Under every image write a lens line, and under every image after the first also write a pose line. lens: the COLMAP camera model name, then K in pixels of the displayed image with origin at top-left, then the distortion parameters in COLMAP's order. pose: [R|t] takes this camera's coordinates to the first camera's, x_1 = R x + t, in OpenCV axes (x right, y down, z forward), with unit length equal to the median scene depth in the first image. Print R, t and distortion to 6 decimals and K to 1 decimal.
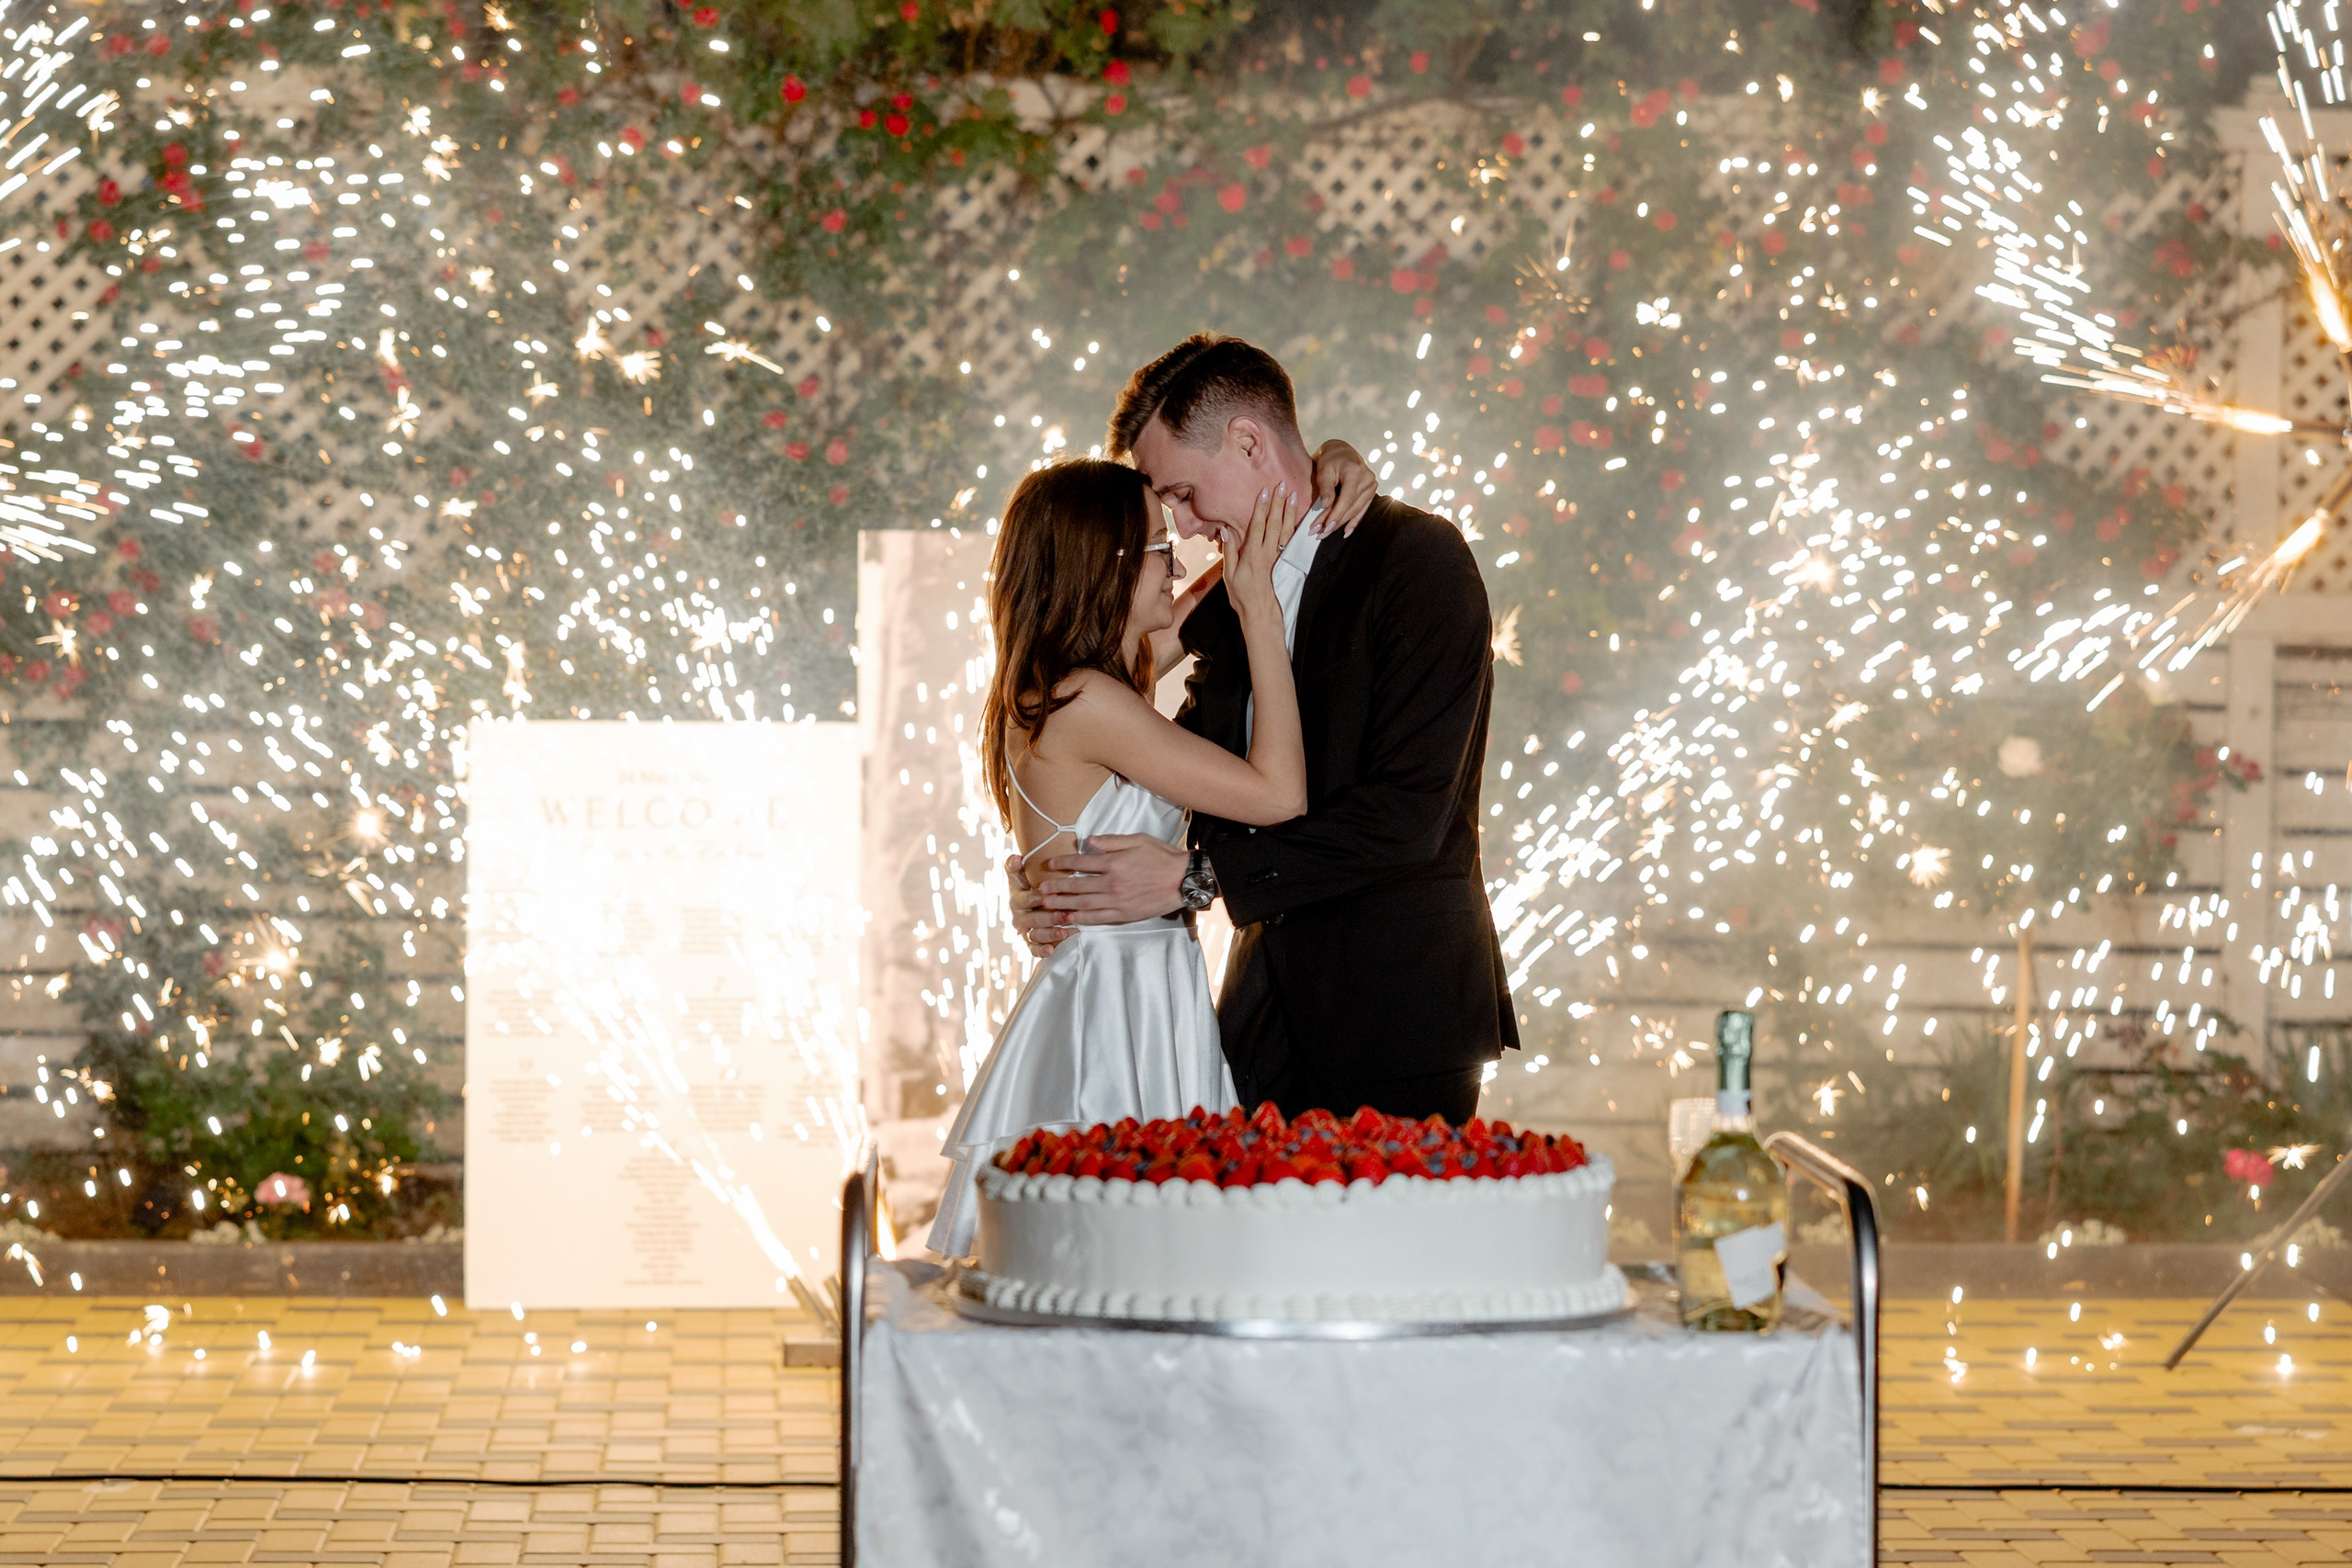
lens RADIAL K [[5449.9, 0, 1104.0], [0, 5449.9, 649.4], [0, 0, 1]] dist [0.030015, -0.163407]
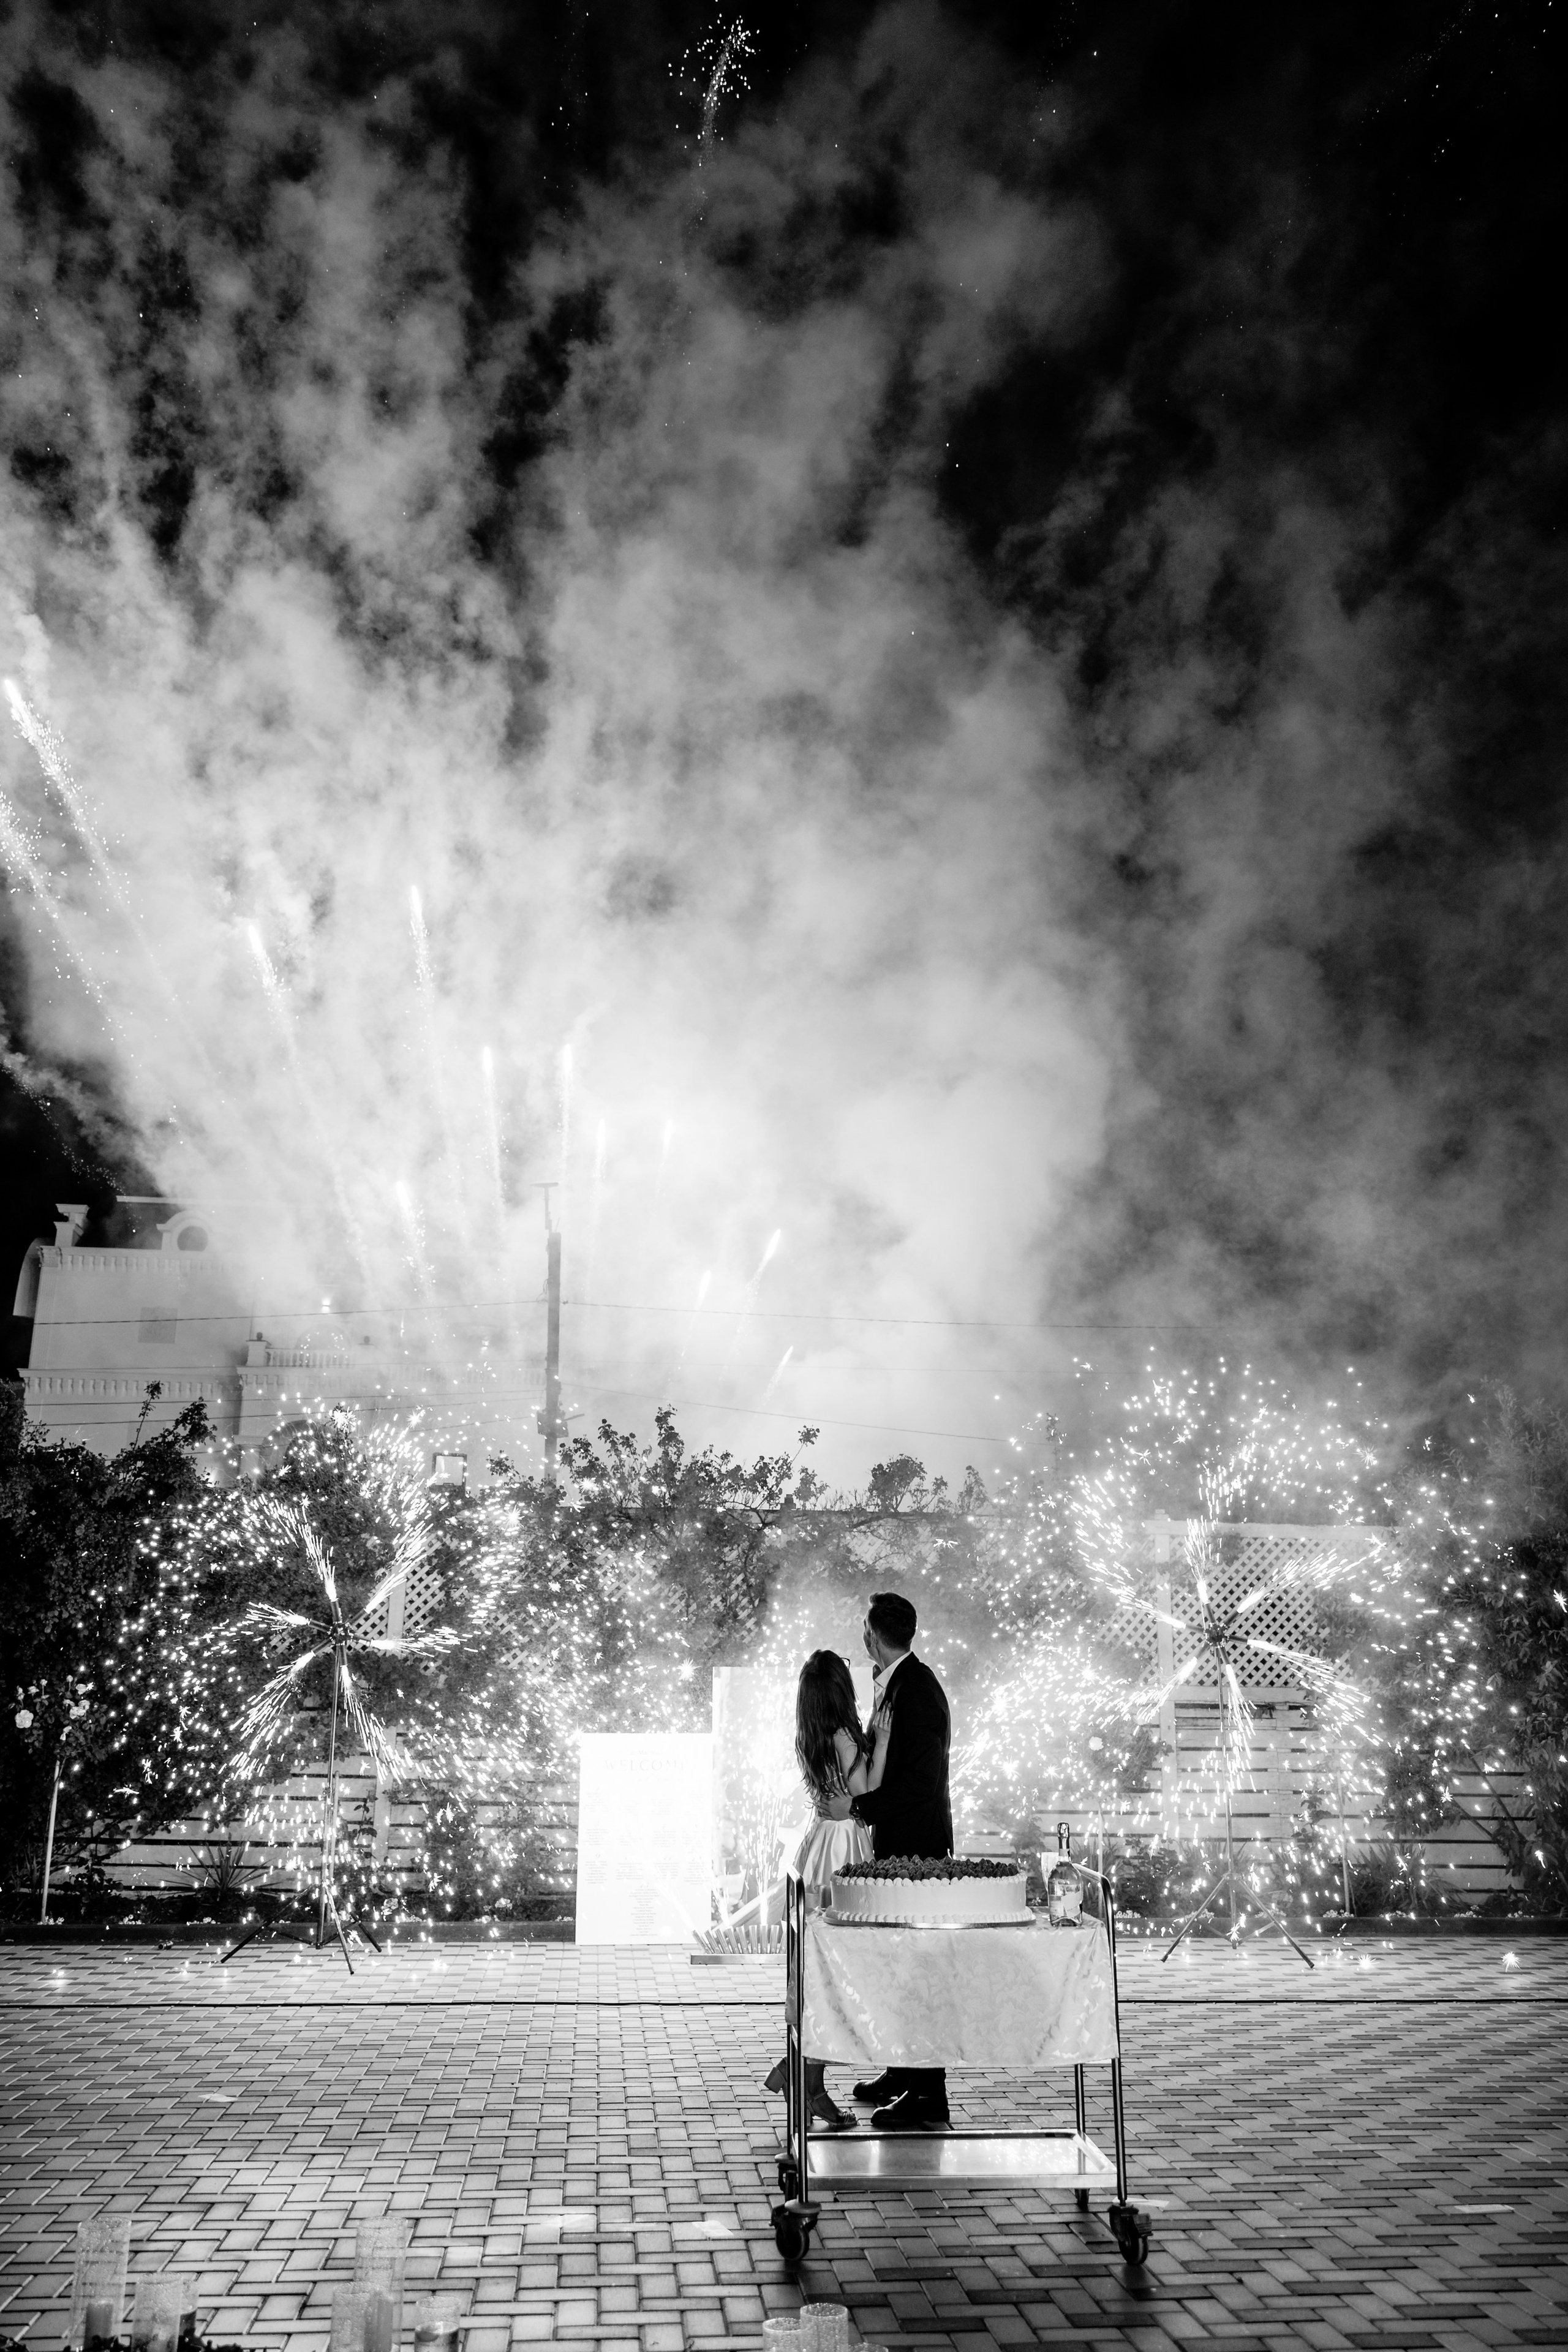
lens RADIAL K [[1917.9, 0, 781.8], [0, 1917.9, 1175.6], [0, 0, 1]] dist [0.007205, 0.001929]
pose [[0.999567, 0.003978, 0.029158, -0.037203], [0.003922, 0.963977, -0.265956, -0.001242], [-0.029166, 0.265955, 0.963544, -0.090147]]
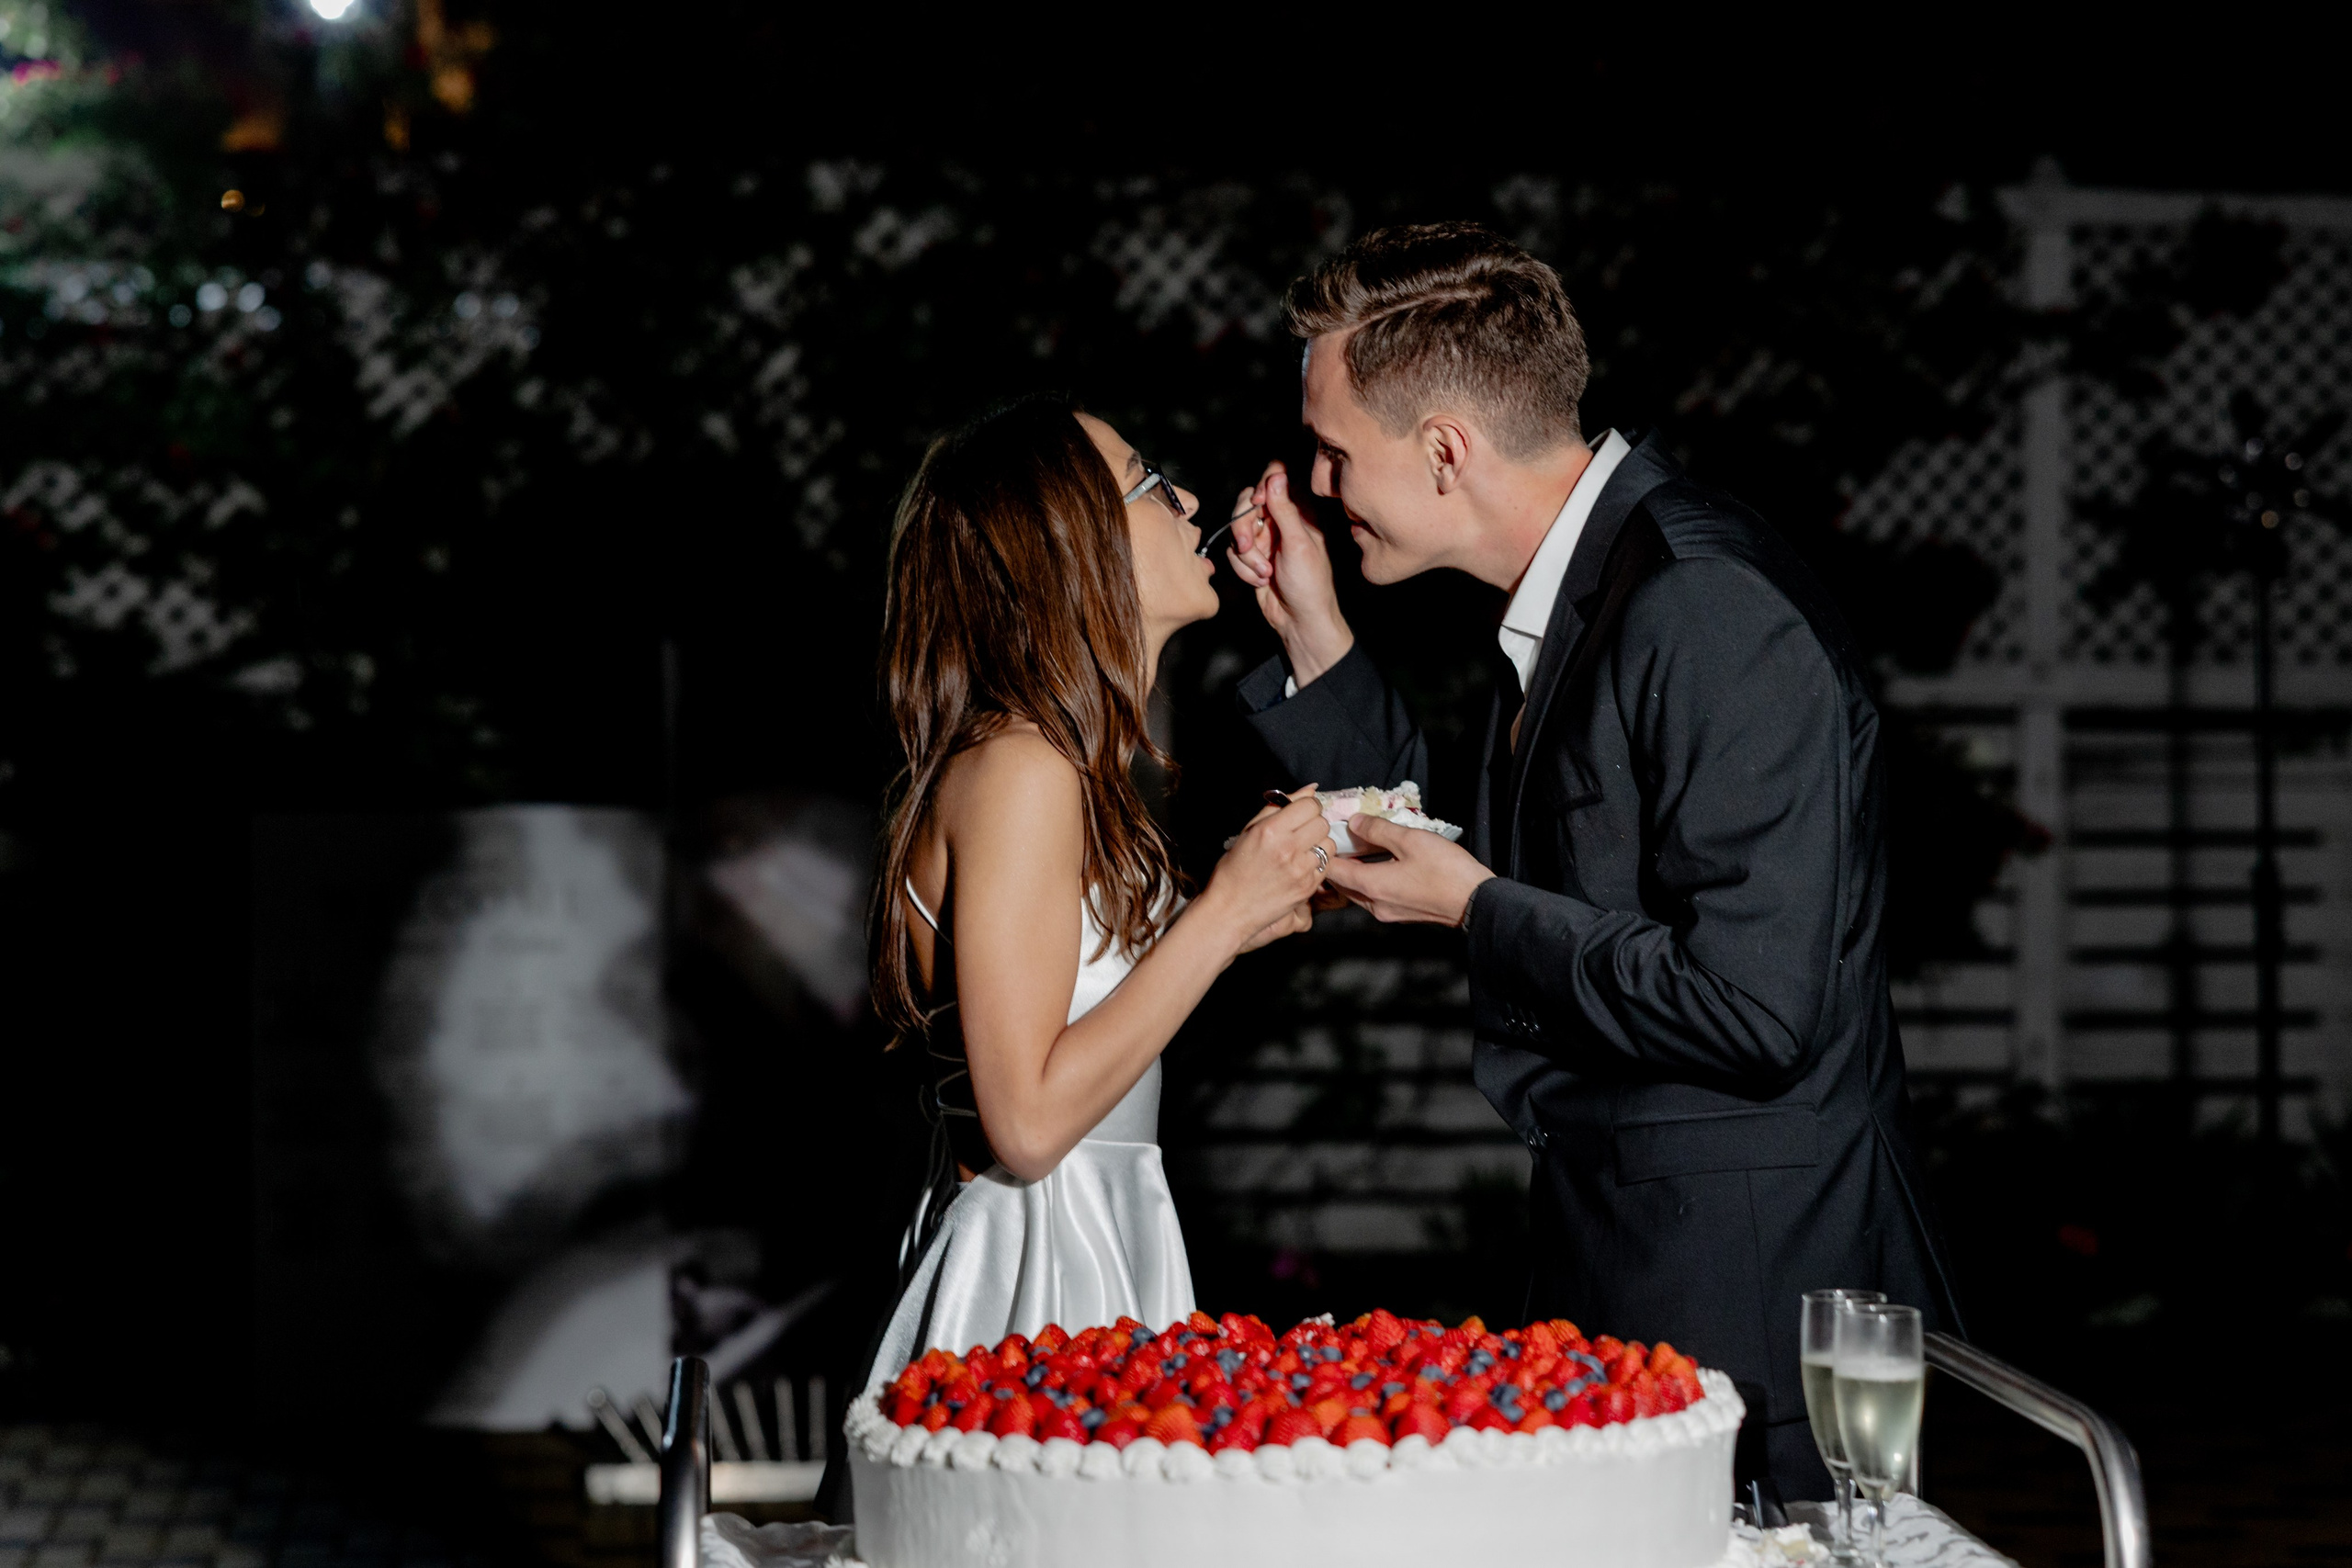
lens RADIAL K [[4784.2, 0, 1156.0], [0, 4784.2, 689.6], [0, 0, 1]] dist [0.008455, 0.121949]
pose [[0.998125, -0.010447, 0.060310, -0.008575], [0.011139, 0.999876, -0.011155, 0.003419], [-0.060186, 0.011805, 0.998117, 0.157596]]
